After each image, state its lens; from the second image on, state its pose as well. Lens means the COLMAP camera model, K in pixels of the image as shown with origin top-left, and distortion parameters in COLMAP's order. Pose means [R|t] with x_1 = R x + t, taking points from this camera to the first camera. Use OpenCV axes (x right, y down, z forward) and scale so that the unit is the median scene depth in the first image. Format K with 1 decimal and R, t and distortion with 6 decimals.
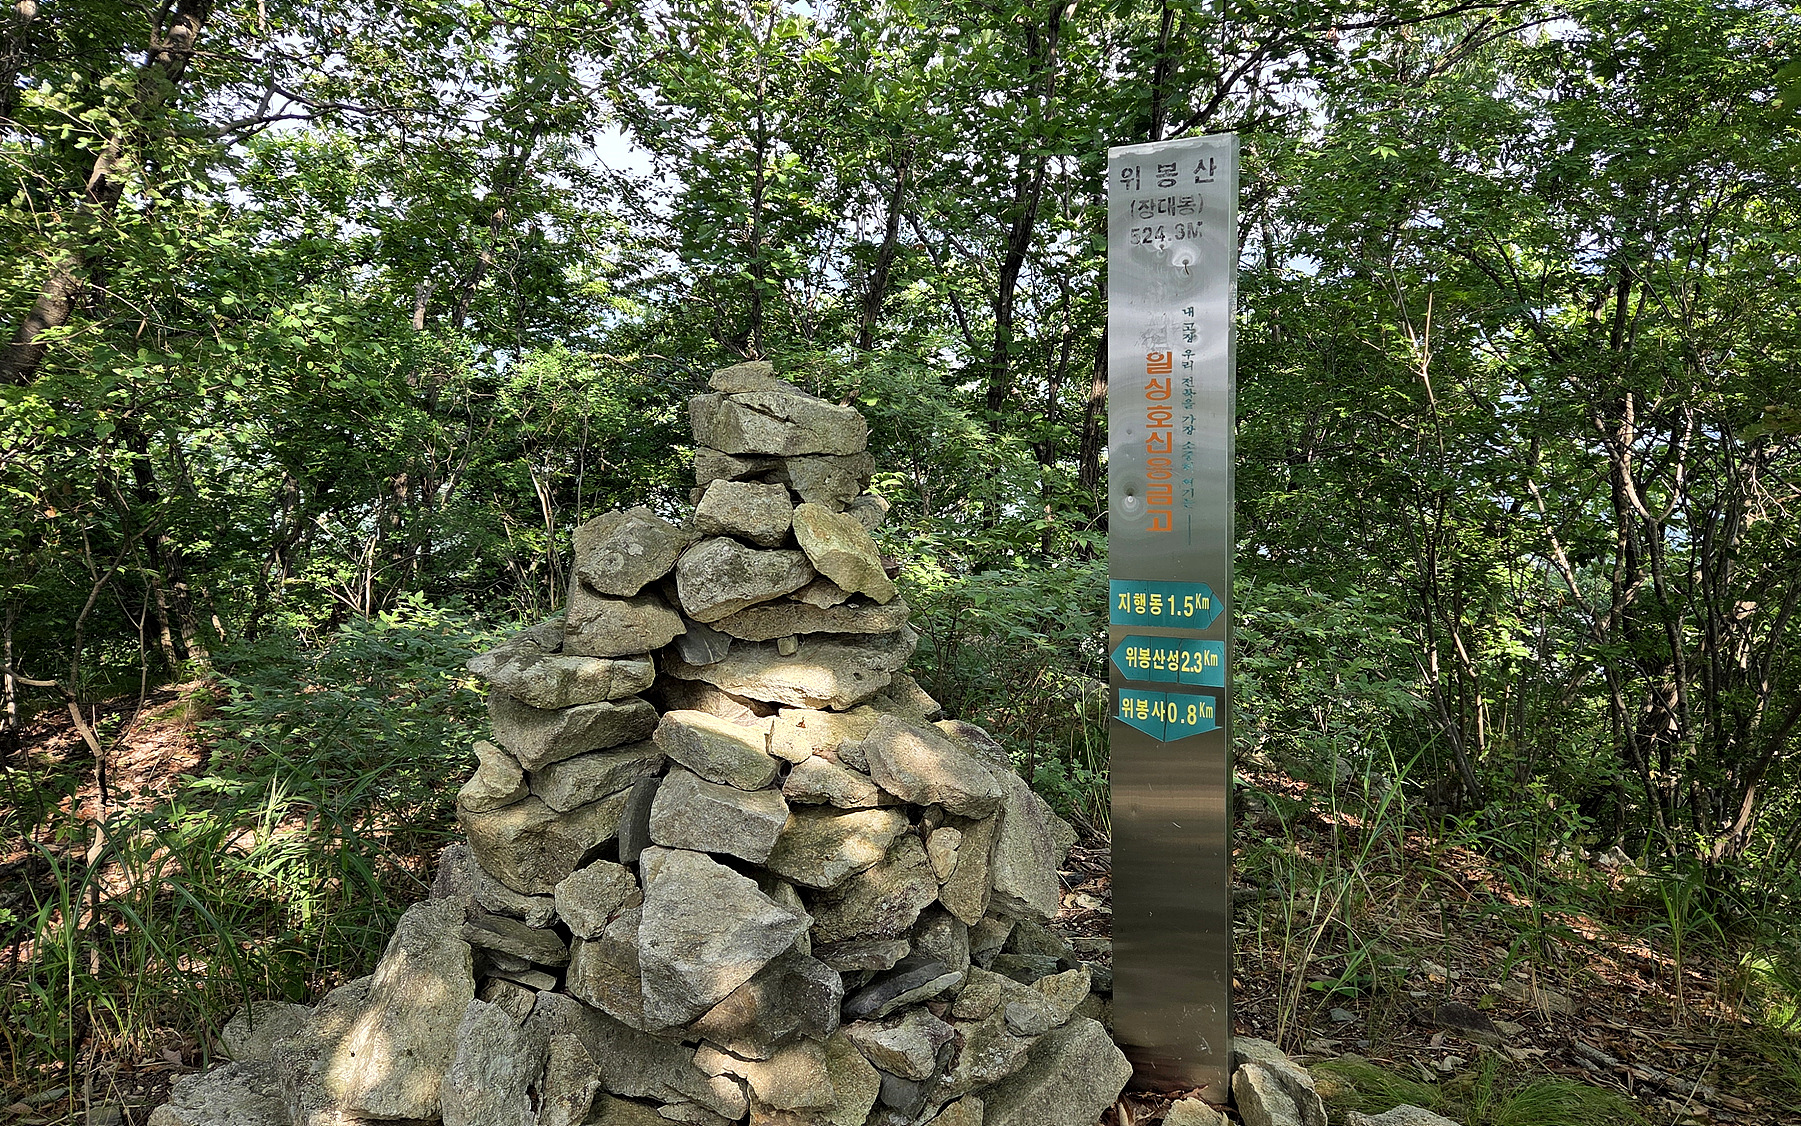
lens RADIAL K [[1288.1, 0, 900.5], [0, 1288.1, 563.0], [0, 0, 1]] dist [0.077596, -0.045748]
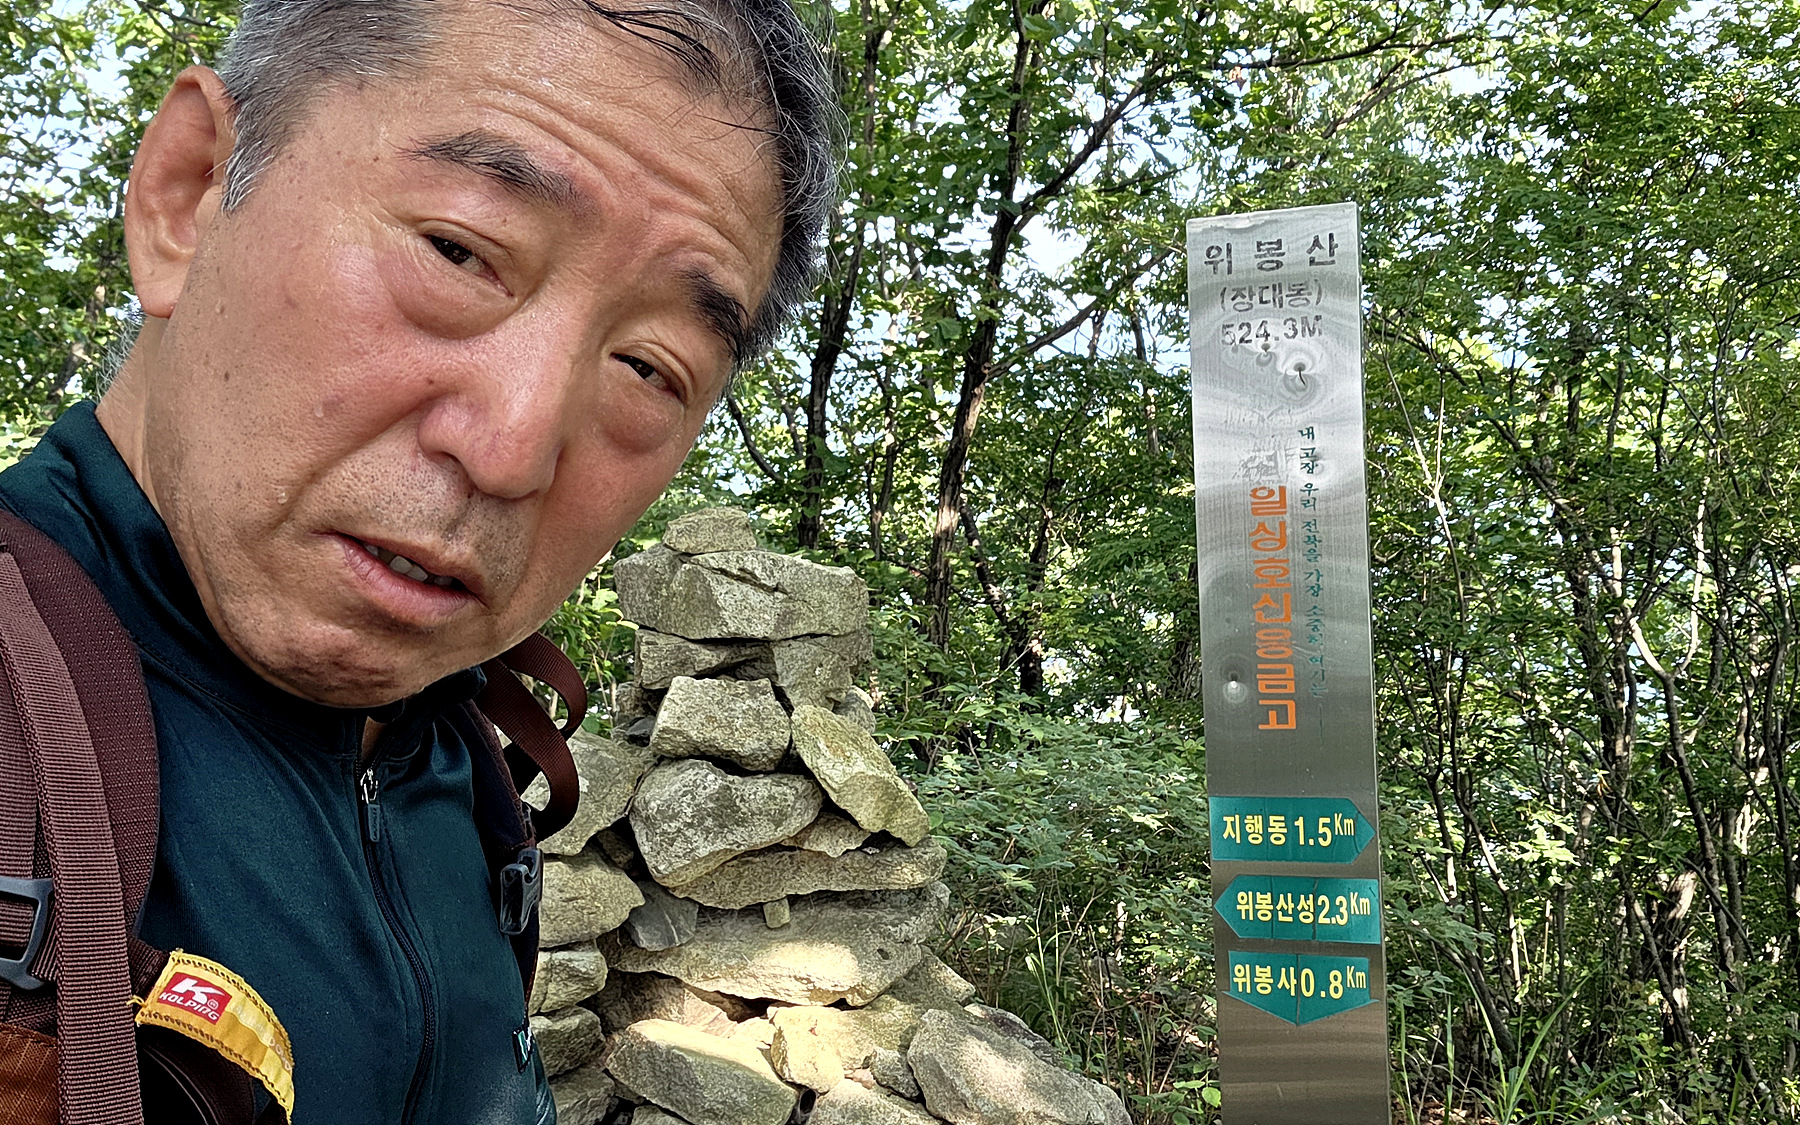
lens RADIAL K [[1741.0, 0, 900.0], [0, 1741.0, 562.5], [0, 0, 1]] dist [0.106900, -0.205746]
pose [[0.991388, -0.021594, 0.129168, -0.141353], [0.035564, 0.993639, -0.106849, -0.020596], [-0.126039, 0.110522, 0.985849, 0.046347]]
